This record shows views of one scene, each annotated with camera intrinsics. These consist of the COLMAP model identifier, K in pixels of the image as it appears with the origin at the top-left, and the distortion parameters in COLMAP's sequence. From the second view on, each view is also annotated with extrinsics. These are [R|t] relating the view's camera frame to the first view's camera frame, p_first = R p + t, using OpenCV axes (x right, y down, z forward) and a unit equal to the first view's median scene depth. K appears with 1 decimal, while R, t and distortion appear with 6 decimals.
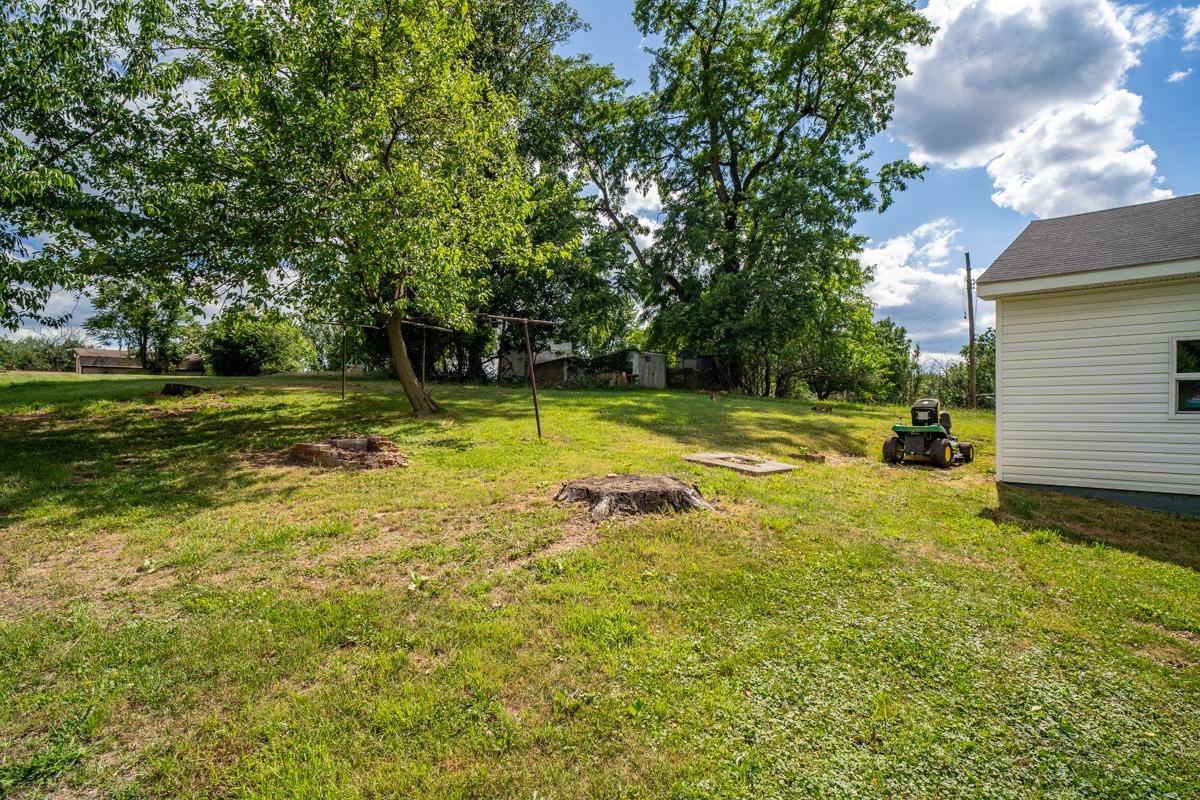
lens RADIAL K [[625.9, 0, 602.3], [0, 625.9, 401.2], [0, 0, 1]] dist [-0.054320, 0.025620]
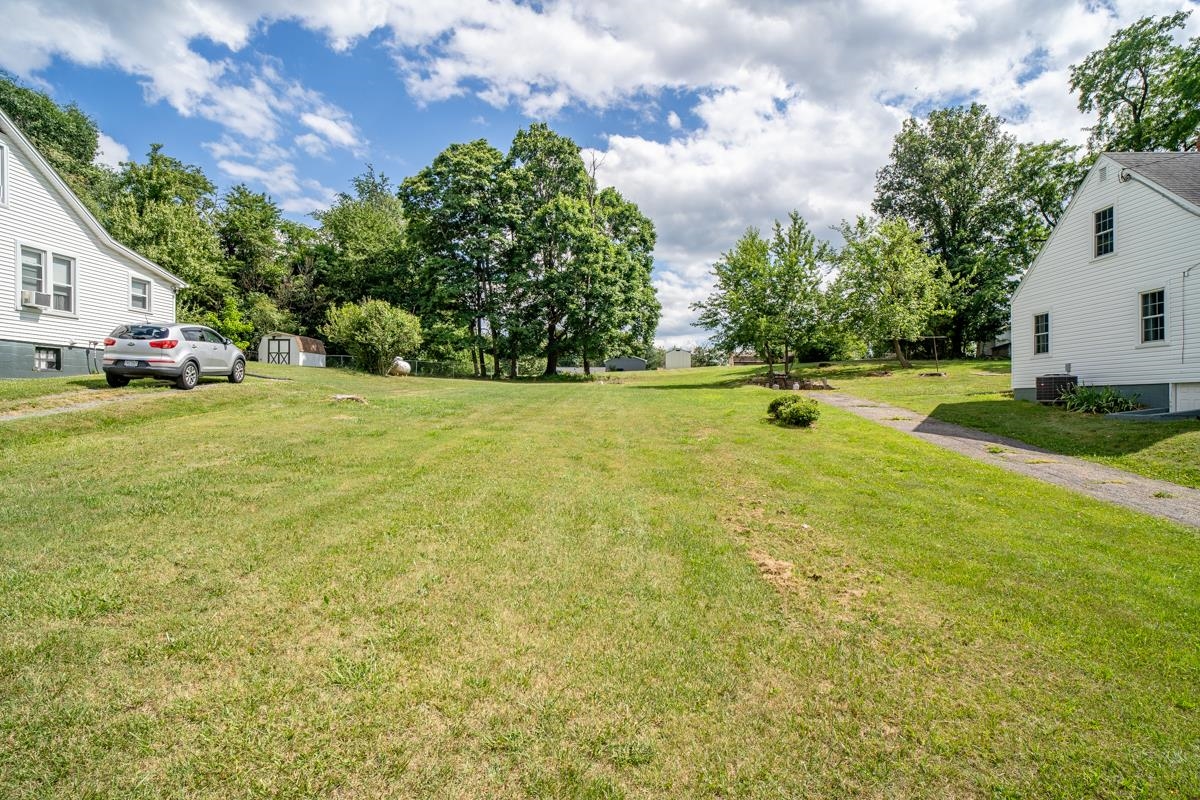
lens RADIAL K [[625.6, 0, 621.2], [0, 625.6, 399.1], [0, 0, 1]] dist [0.001740, 0.001770]
pose [[0.698141, -0.003899, -0.715950, 0.498644], [0.013101, 0.999887, 0.007329, 0.070070], [0.715840, -0.014496, 0.698113, -1.146006]]
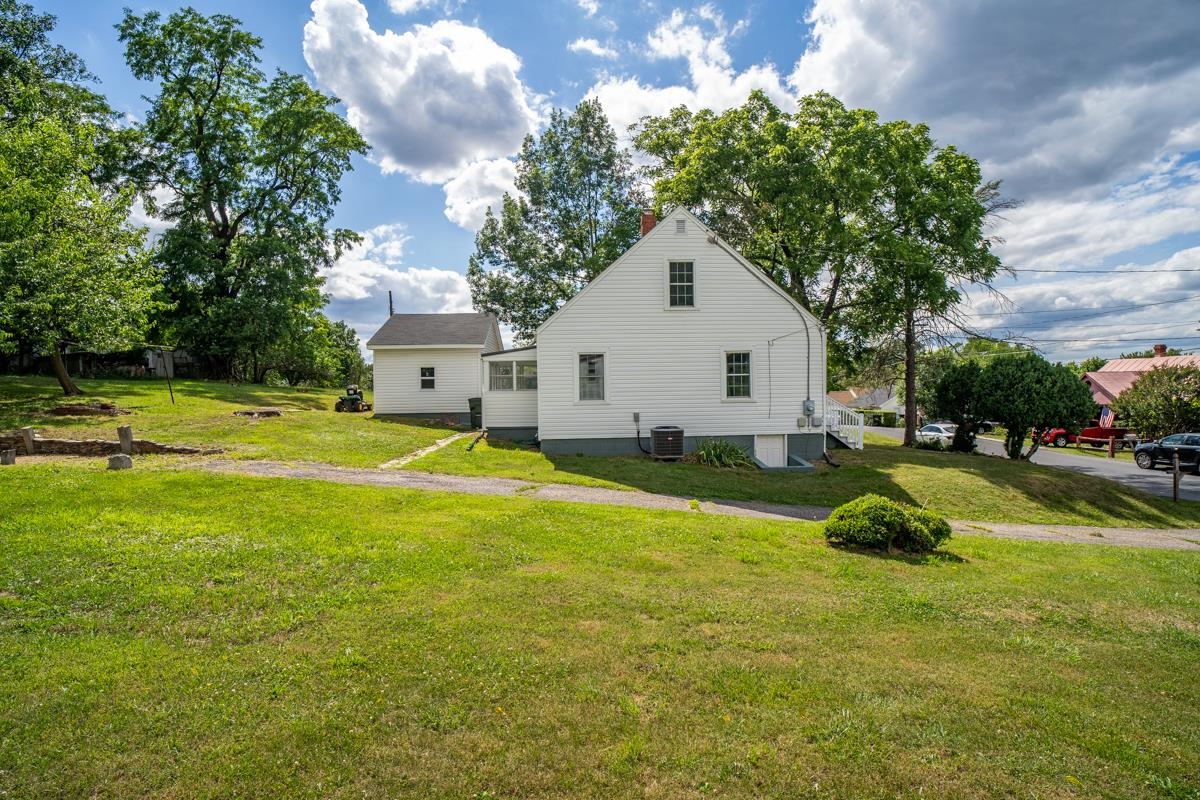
lens RADIAL K [[615.7, 0, 618.5], [0, 615.7, 393.3], [0, 0, 1]] dist [-0.036364, 0.000183]
pose [[0.660973, -0.009113, 0.750354, -0.265616], [0.004580, 0.999957, 0.008109, 0.006335], [-0.750396, -0.001923, 0.660986, -0.620825]]
